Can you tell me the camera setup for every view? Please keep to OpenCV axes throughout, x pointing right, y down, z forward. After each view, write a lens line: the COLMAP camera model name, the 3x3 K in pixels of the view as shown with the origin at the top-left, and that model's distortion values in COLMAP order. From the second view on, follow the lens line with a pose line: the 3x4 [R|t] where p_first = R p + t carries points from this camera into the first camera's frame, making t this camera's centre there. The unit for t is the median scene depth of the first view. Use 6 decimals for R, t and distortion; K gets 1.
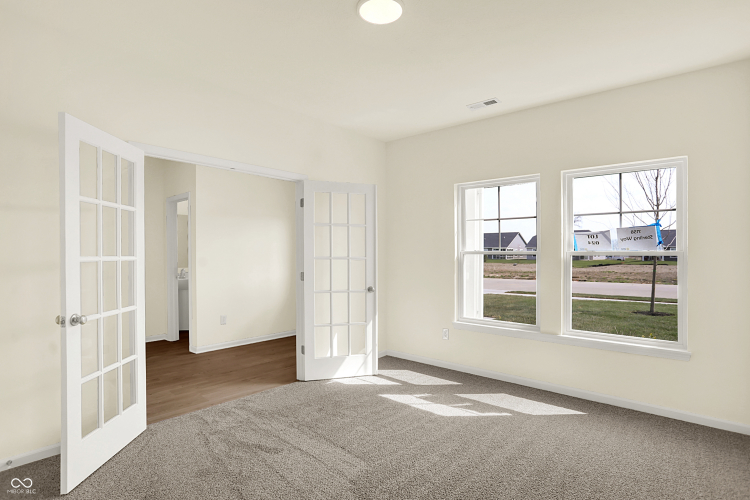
lens RADIAL K [[378.8, 0, 376.5], [0, 378.8, 255.5], [0, 0, 1]] dist [-0.072254, 0.036219]
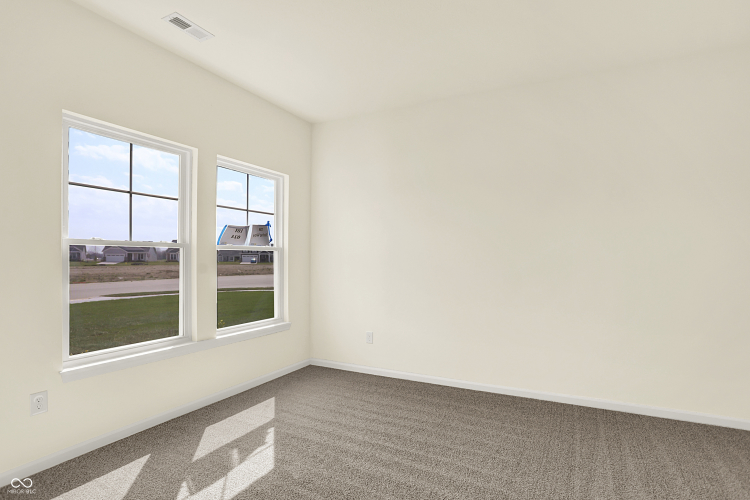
lens RADIAL K [[378.8, 0, 376.5], [0, 378.8, 255.5], [0, 0, 1]] dist [-0.072254, 0.036219]
pose [[-0.251155, 0.013727, 0.967850, -0.528092], [0.000398, 0.999901, -0.014079, 0.034144], [-0.967947, -0.003150, -0.251135, 0.942463]]
